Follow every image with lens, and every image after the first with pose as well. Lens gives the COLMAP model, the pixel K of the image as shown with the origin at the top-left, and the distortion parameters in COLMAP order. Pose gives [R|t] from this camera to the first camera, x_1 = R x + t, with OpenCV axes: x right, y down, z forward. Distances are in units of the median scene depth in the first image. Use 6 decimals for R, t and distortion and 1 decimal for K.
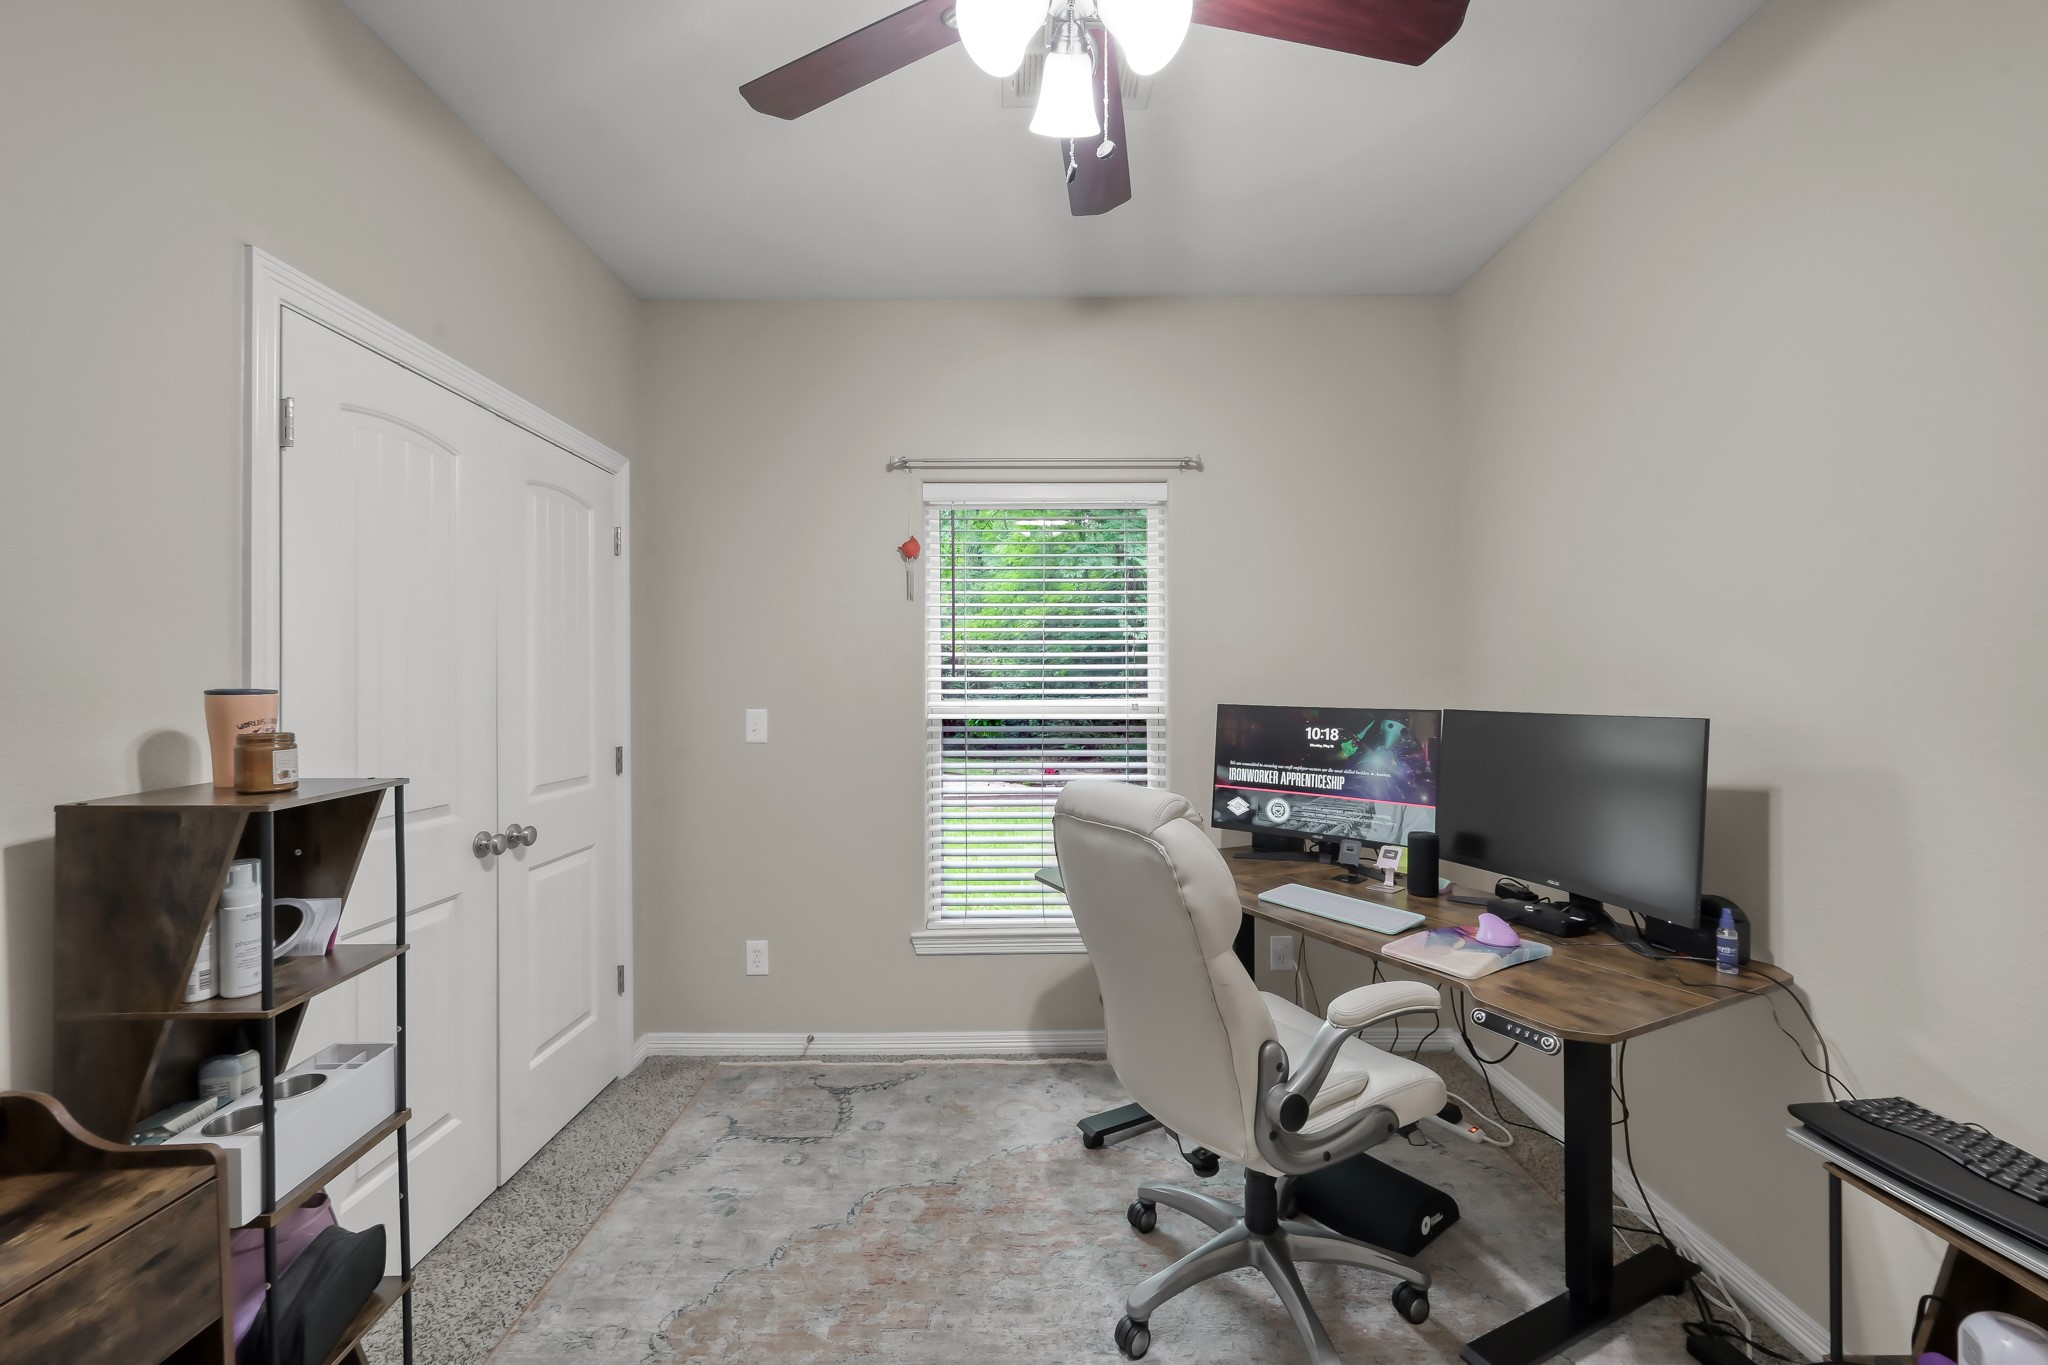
lens RADIAL K [[800.4, 0, 1024.0], [0, 800.4, 682.5], [0, 0, 1]] dist [0.000816, 0.000174]
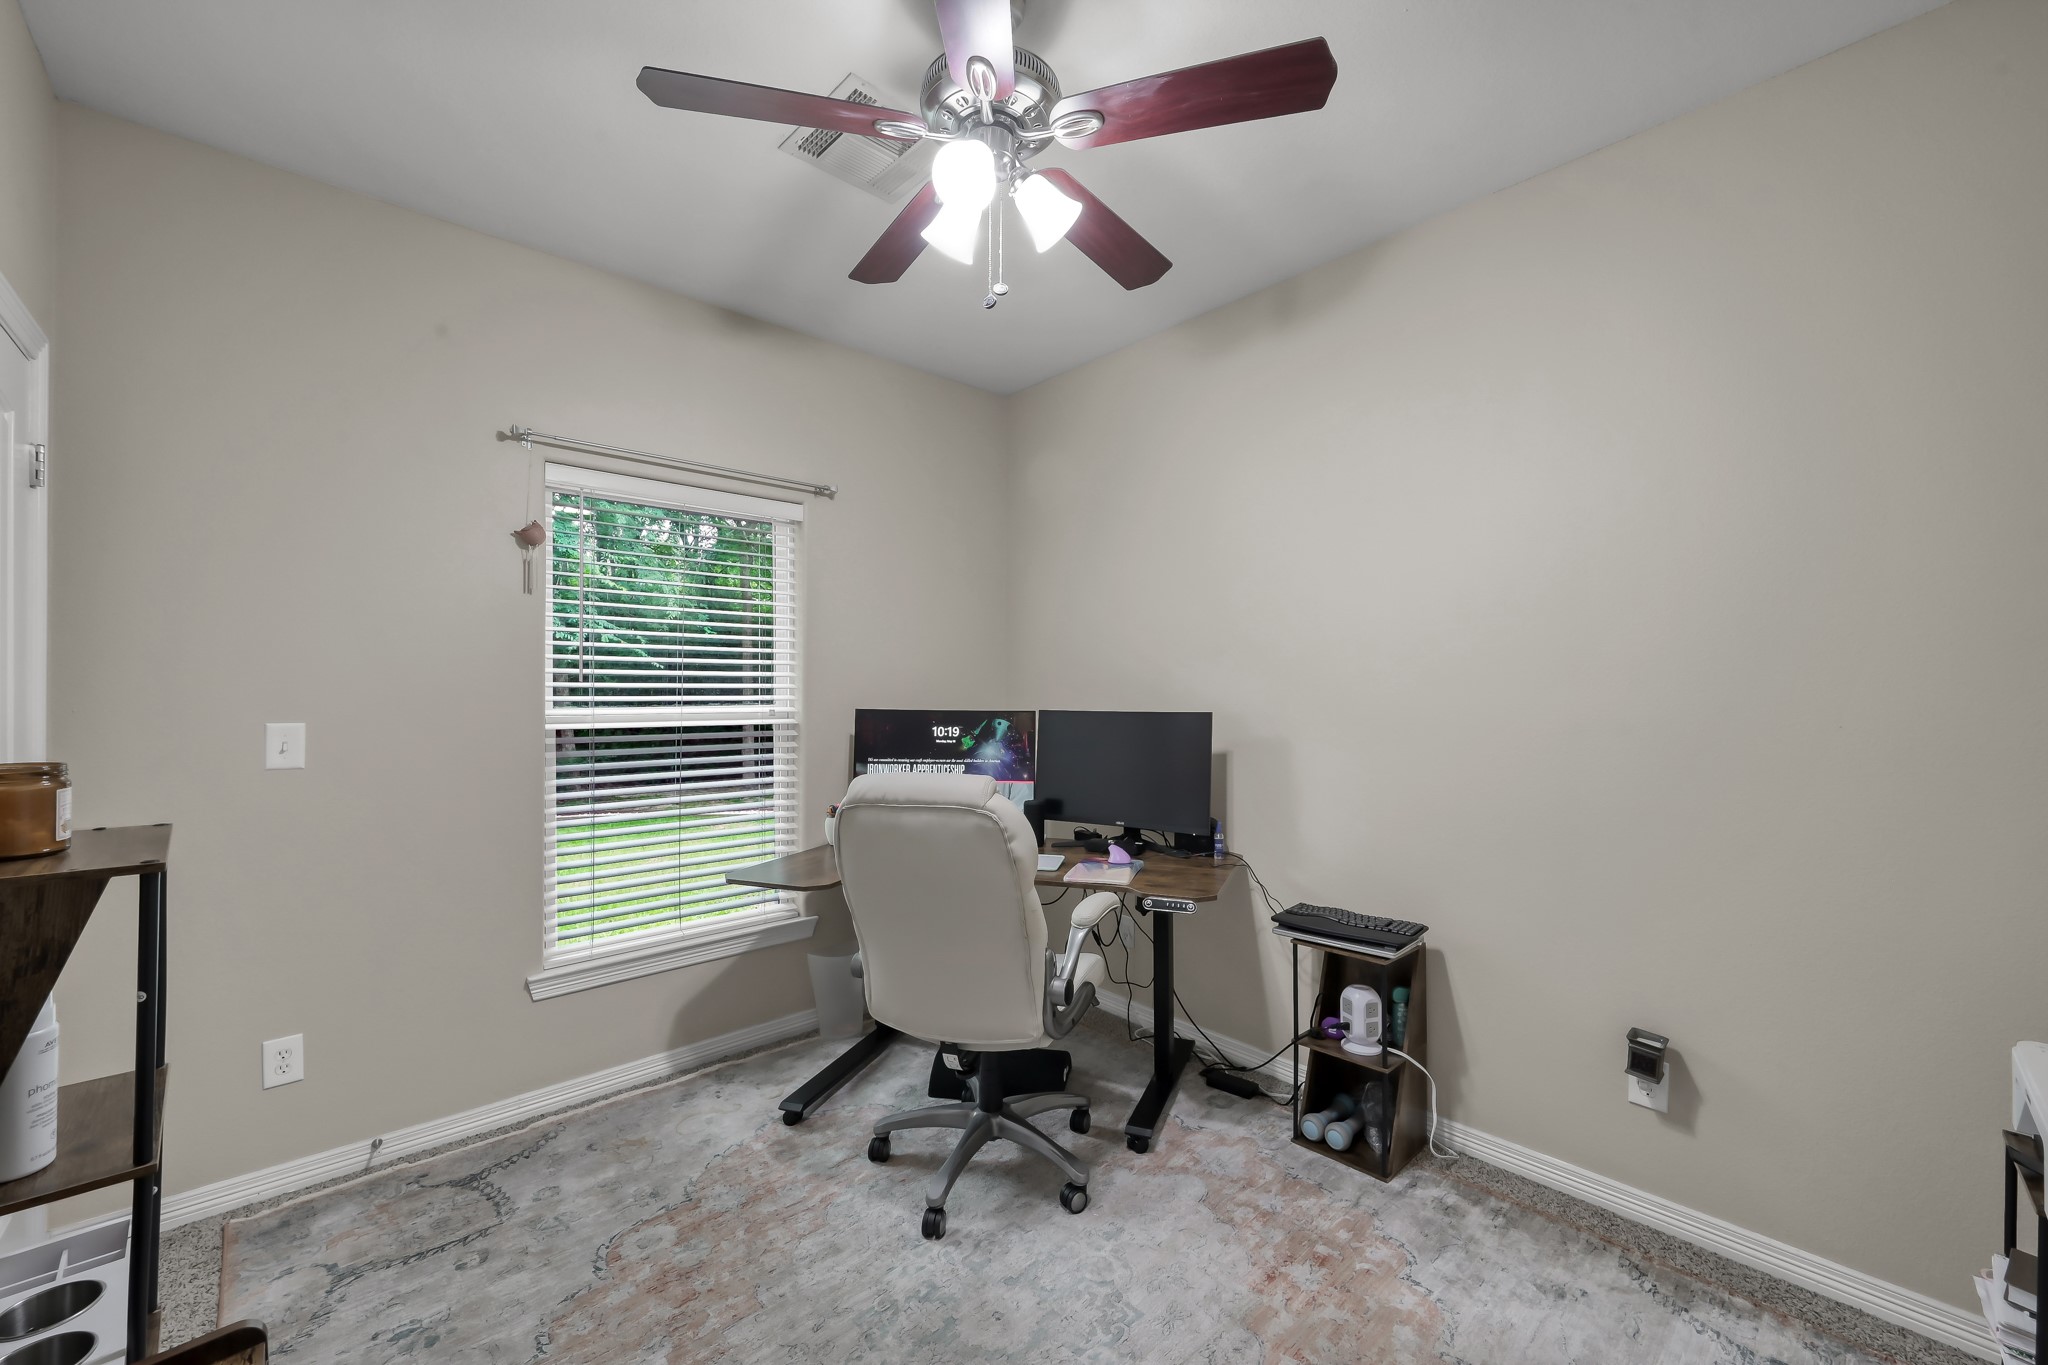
lens RADIAL K [[800.4, 0, 1024.0], [0, 800.4, 682.5], [0, 0, 1]] dist [0.000816, 0.000174]
pose [[0.745187, 0.010457, 0.666774, -0.376510], [-0.004203, 0.999931, -0.010985, 0.001277], [-0.666842, 0.005383, 0.745179, -0.005970]]
